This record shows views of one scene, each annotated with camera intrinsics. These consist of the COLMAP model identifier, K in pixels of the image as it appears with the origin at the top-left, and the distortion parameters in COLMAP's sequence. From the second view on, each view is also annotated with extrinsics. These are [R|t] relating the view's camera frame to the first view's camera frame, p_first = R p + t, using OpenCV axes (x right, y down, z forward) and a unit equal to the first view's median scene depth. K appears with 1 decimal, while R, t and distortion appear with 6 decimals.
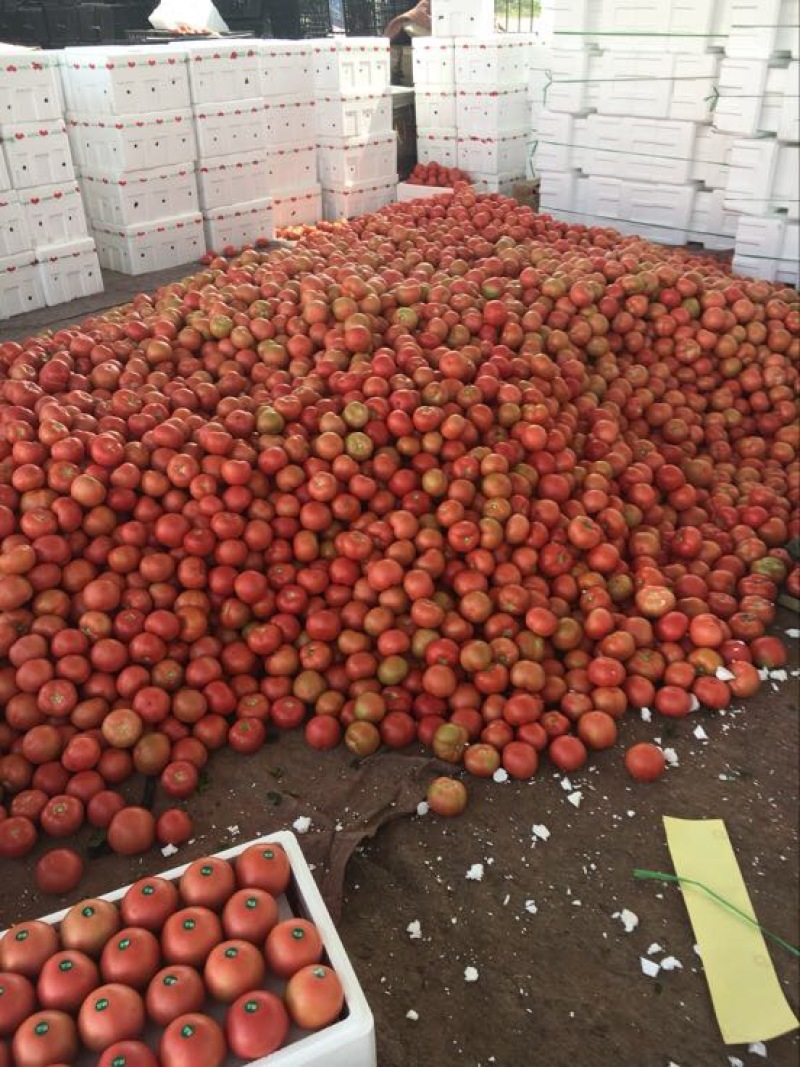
lens RADIAL K [[914.3, 0, 400.0], [0, 914.3, 533.5], [0, 0, 1]] dist [0.079377, -0.121137]
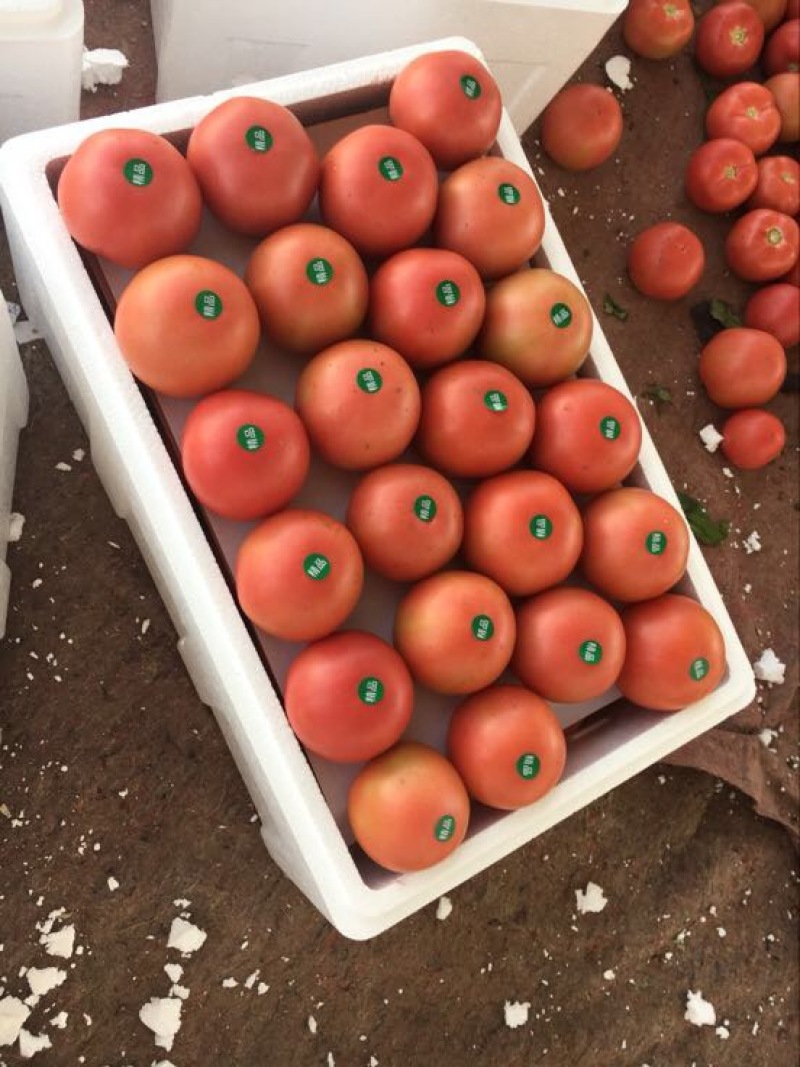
lens RADIAL K [[914.3, 0, 400.0], [0, 914.3, 533.5], [0, 0, 1]] dist [0.079377, -0.121137]
pose [[0.014684, 0.993281, -0.114795, -0.156742], [-0.773047, 0.084094, 0.628750, 0.167789], [0.634179, 0.079509, 0.769087, 0.541446]]
